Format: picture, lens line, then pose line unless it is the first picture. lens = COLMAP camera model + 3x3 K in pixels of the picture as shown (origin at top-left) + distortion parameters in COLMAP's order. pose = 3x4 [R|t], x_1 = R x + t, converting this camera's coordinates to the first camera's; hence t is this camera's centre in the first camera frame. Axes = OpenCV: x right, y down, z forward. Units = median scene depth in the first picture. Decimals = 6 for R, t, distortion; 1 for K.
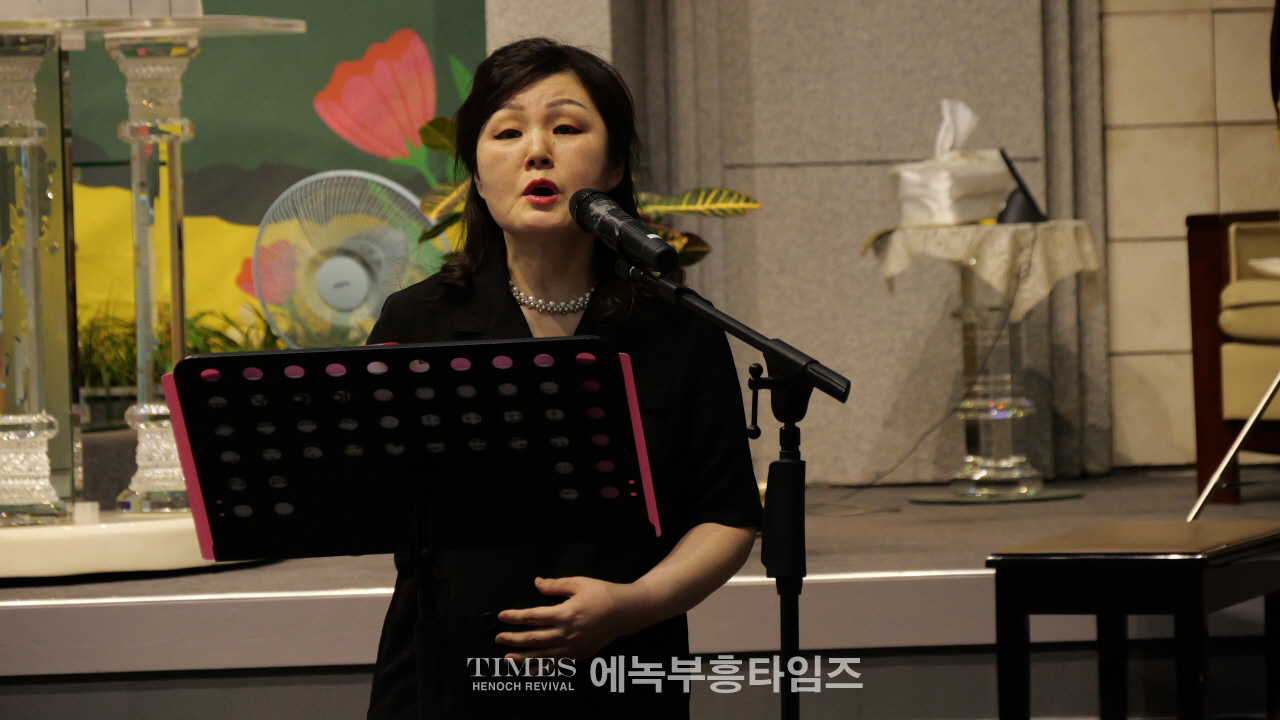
lens RADIAL K [[7267.7, 0, 640.7], [0, 7267.7, 359.6], [0, 0, 1]] dist [0.242978, 0.000000]
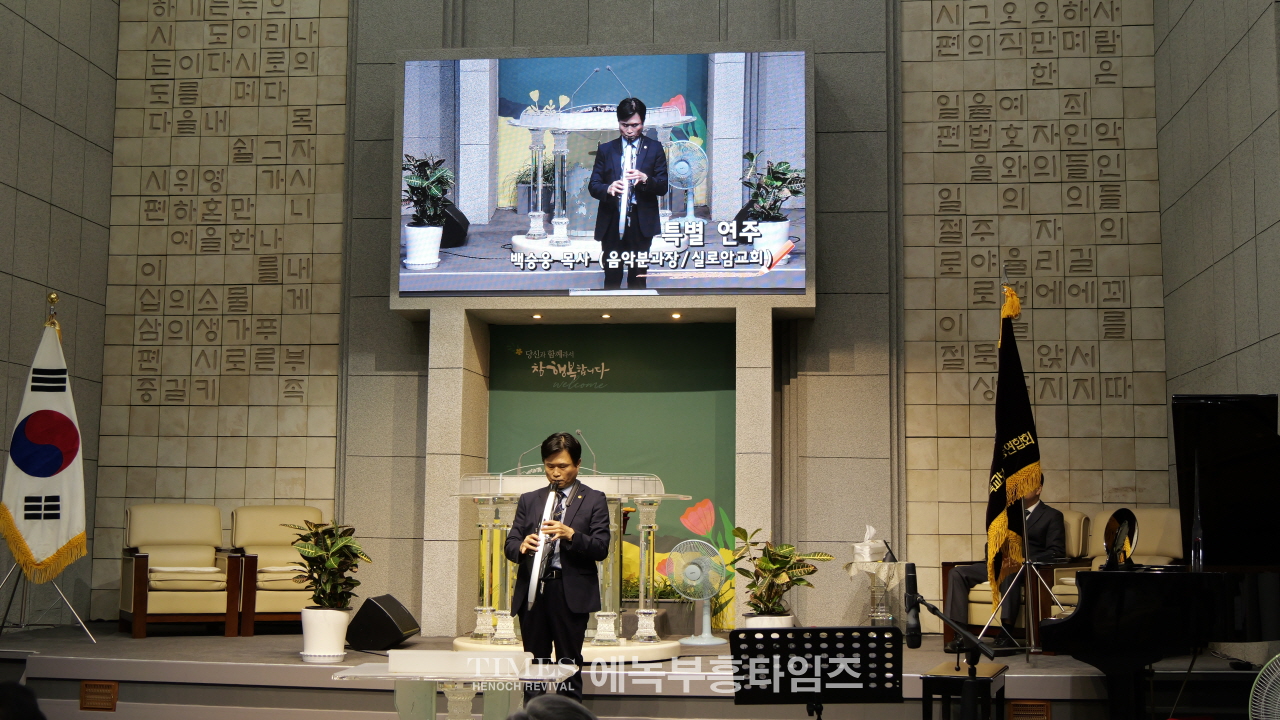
lens RADIAL K [[1616.9, 0, 637.8], [0, 1616.9, 354.4], [0, 0, 1]] dist [0.010491, 0.000000]
pose [[0.998885, 0.032813, -0.033932, -0.044143], [-0.036990, 0.990709, -0.130869, -0.011469], [0.029322, 0.131978, 0.990819, 0.224544]]
